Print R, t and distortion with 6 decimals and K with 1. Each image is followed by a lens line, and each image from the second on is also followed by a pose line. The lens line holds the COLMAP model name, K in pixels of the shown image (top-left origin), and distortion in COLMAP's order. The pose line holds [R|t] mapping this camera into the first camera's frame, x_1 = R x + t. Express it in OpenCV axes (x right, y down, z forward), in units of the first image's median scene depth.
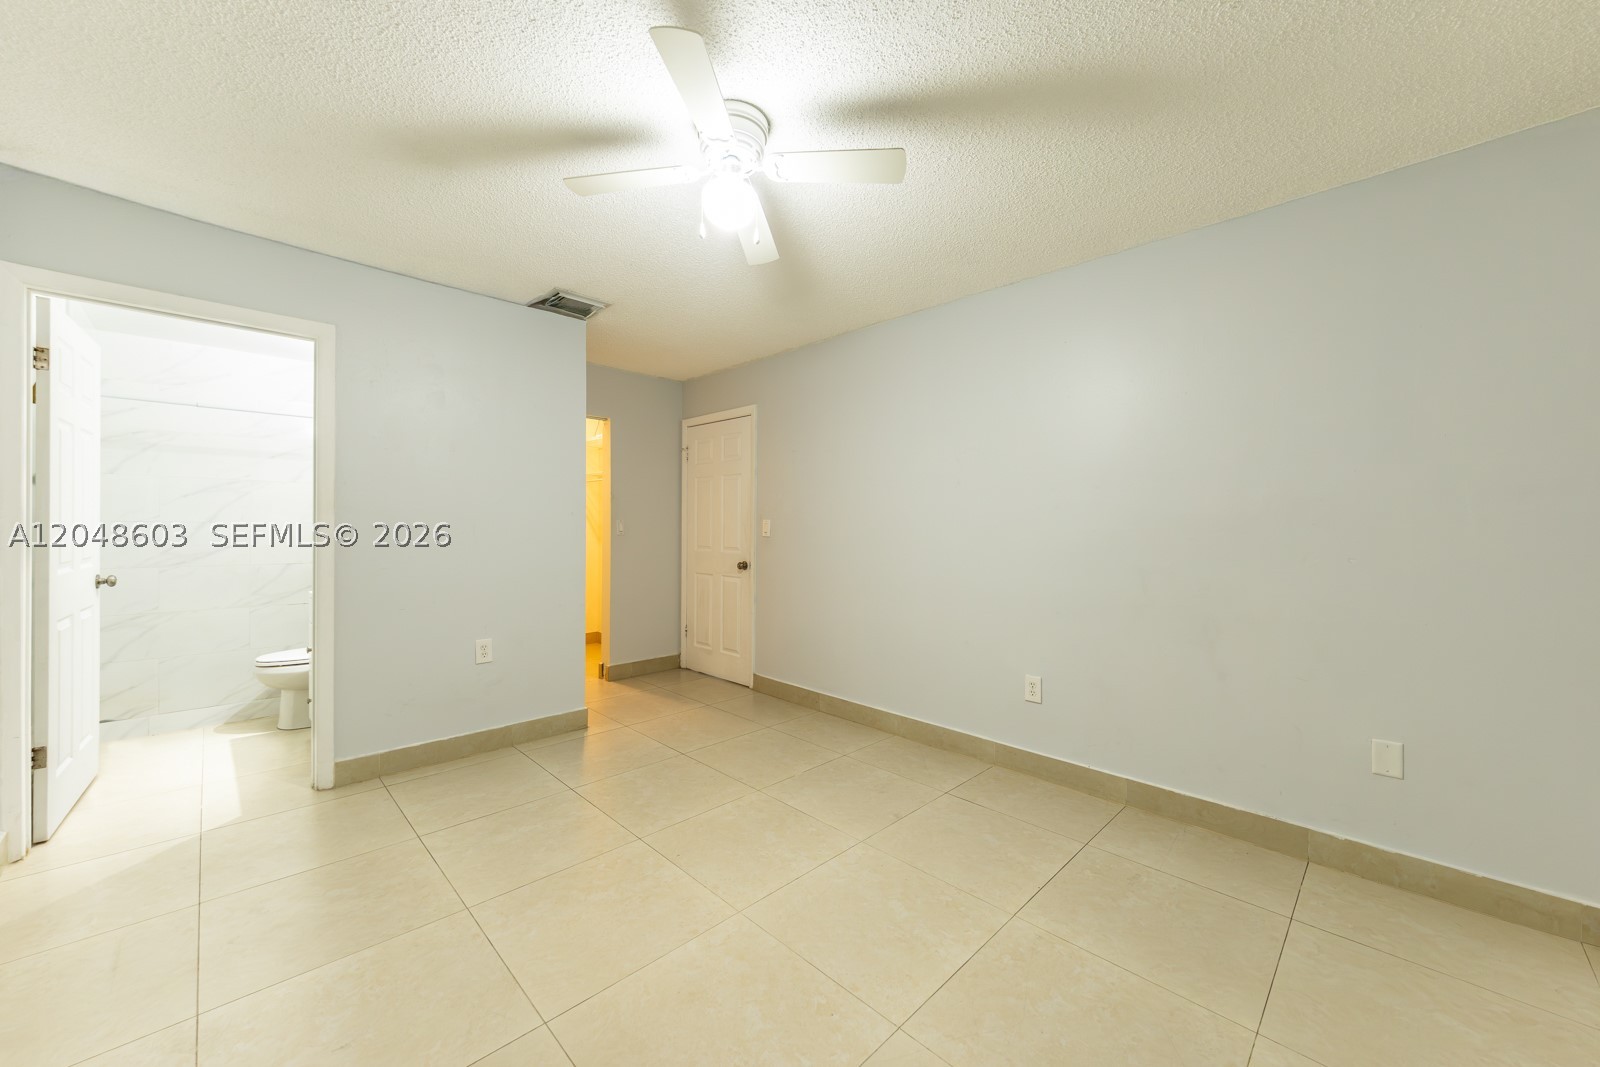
lens RADIAL K [[596.6, 0, 790.8], [0, 596.6, 522.6], [0, 0, 1]] dist [-0.001042, -0.000364]
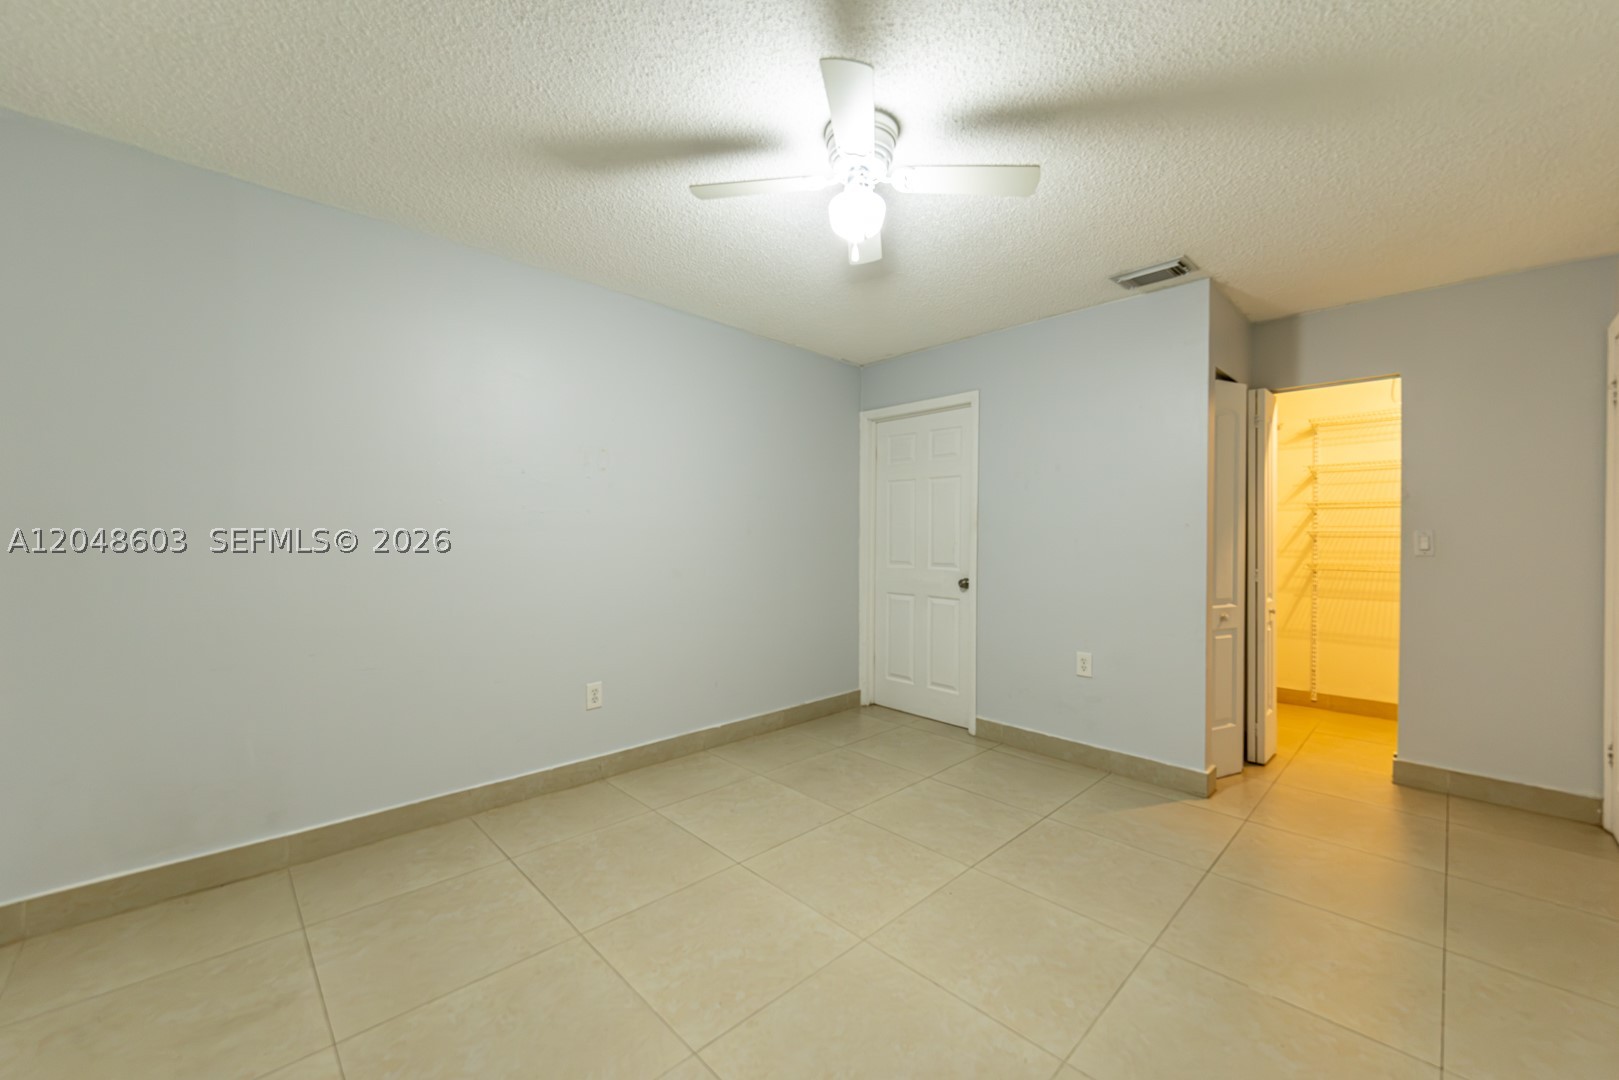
lens RADIAL K [[645.9, 0, 816.5], [0, 645.9, 540.1], [0, 0, 1]] dist [0.011734, -0.002654]
pose [[-0.003028, 0.002660, -0.999992, 0.655101], [0.001062, 0.999996, 0.002656, 0.004448], [0.999995, -0.001054, -0.003031, 0.635420]]
